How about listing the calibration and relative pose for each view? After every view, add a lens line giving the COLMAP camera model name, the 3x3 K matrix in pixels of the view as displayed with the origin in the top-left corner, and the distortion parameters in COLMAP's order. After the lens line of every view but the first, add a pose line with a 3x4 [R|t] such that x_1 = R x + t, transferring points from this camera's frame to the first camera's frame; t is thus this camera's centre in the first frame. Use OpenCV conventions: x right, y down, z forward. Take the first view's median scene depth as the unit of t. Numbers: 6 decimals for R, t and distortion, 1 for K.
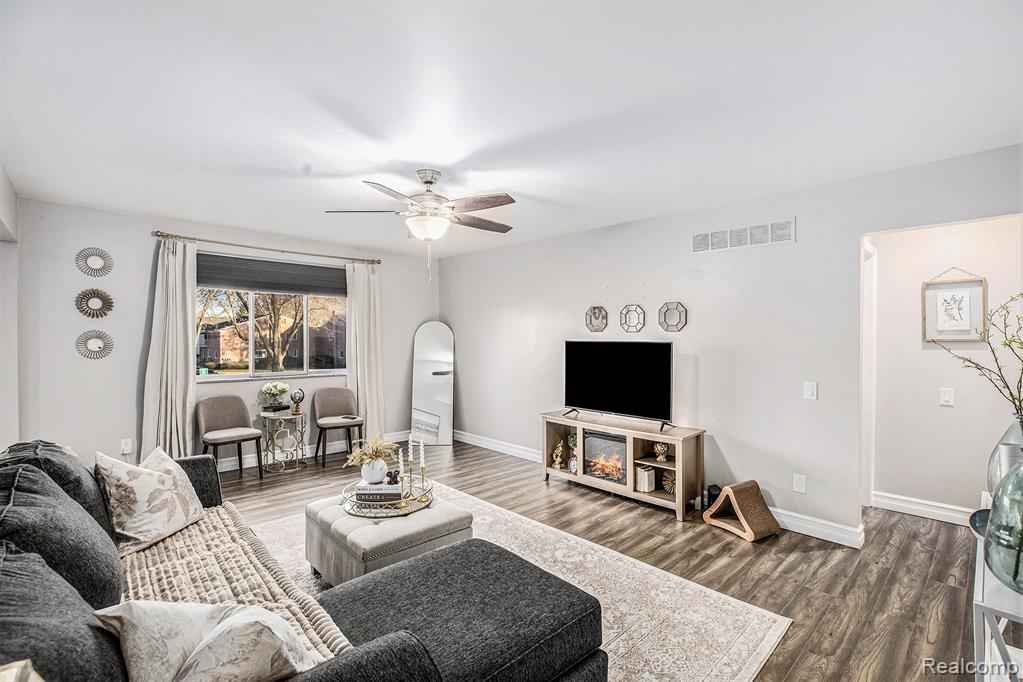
lens RADIAL K [[472.8, 0, 515.5], [0, 472.8, 340.8], [0, 0, 1]] dist [-0.035685, 0.005691]
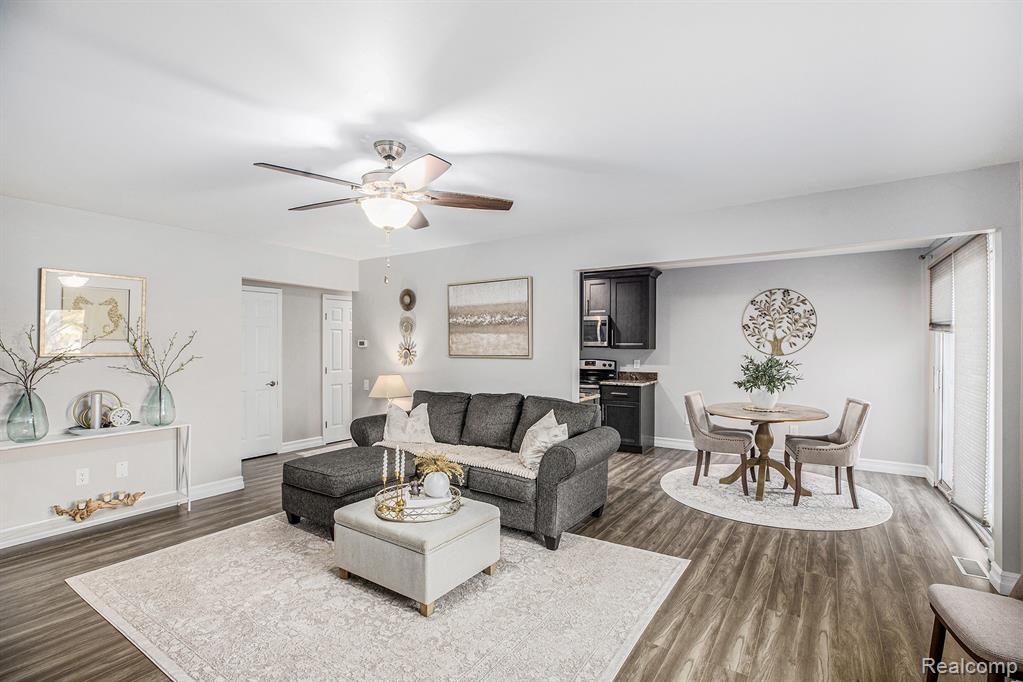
lens RADIAL K [[472.8, 0, 515.5], [0, 472.8, 340.8], [0, 0, 1]] dist [-0.035685, 0.005691]
pose [[-0.973976, -0.006127, -0.226570, -0.158915], [-0.007979, 0.999942, 0.007261, -0.025046], [0.226512, 0.008880, -0.973968, 1.349139]]
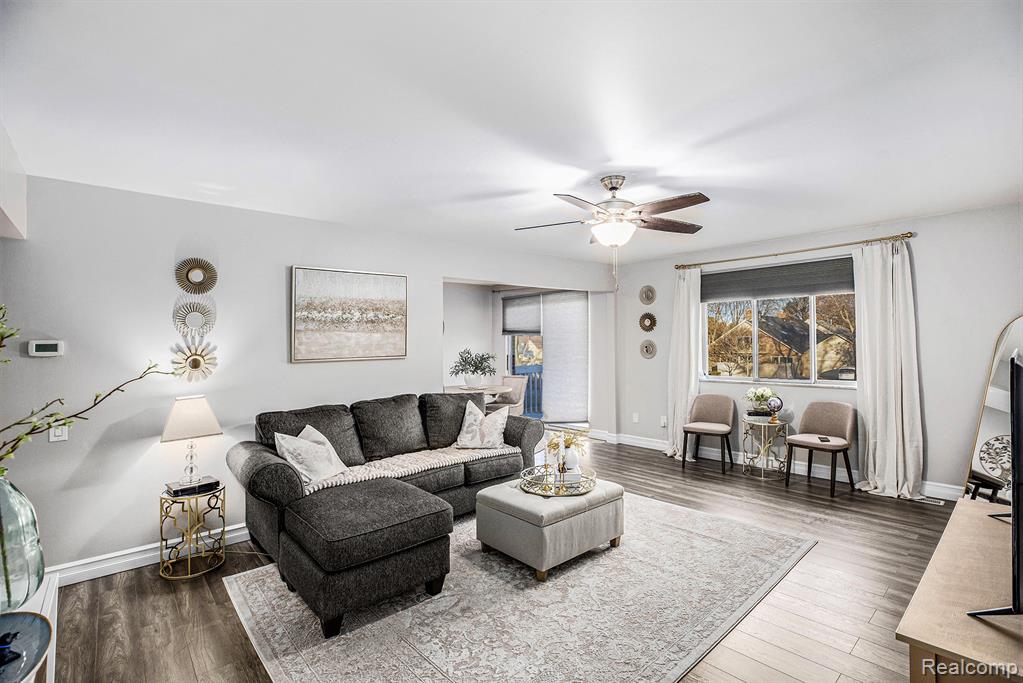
lens RADIAL K [[472.8, 0, 515.5], [0, 472.8, 341.3], [0, 0, 1]] dist [-0.035685, 0.005691]
pose [[-0.029822, -0.013782, -0.999460, 0.603577], [0.005359, 0.999888, -0.013947, 0.000183], [0.999541, -0.005772, -0.029745, 0.605676]]
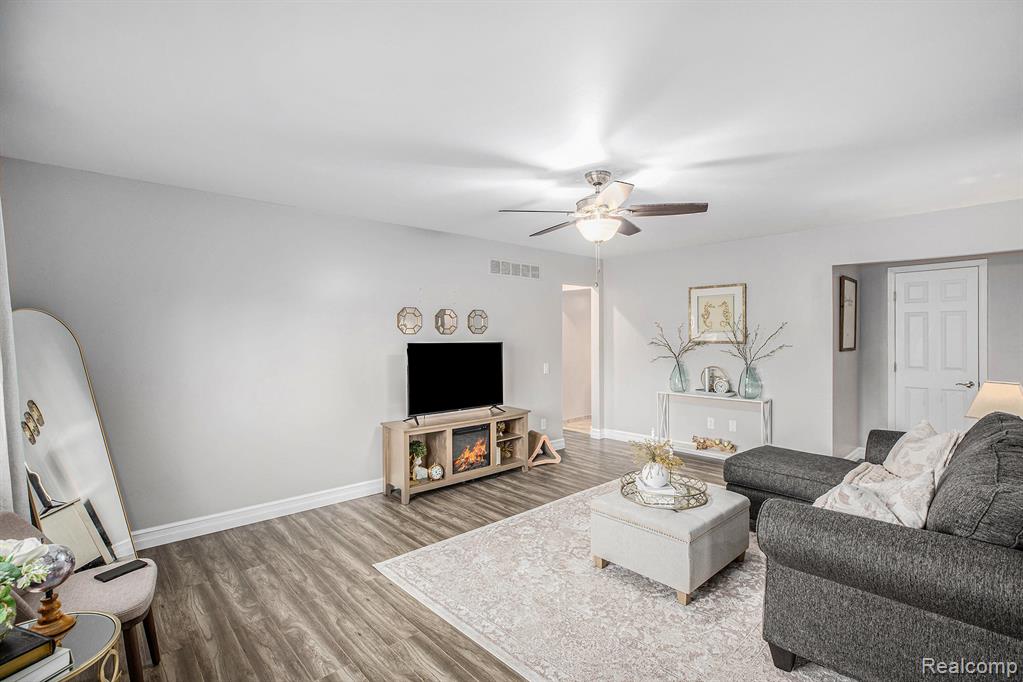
lens RADIAL K [[472.8, 0, 515.5], [0, 472.8, 340.8], [0, 0, 1]] dist [-0.035685, 0.005691]
pose [[0.019972, -0.015365, 0.999682, -0.876769], [0.016531, 0.999750, 0.015036, -0.017888], [-0.999664, 0.016225, 0.020221, 0.855390]]
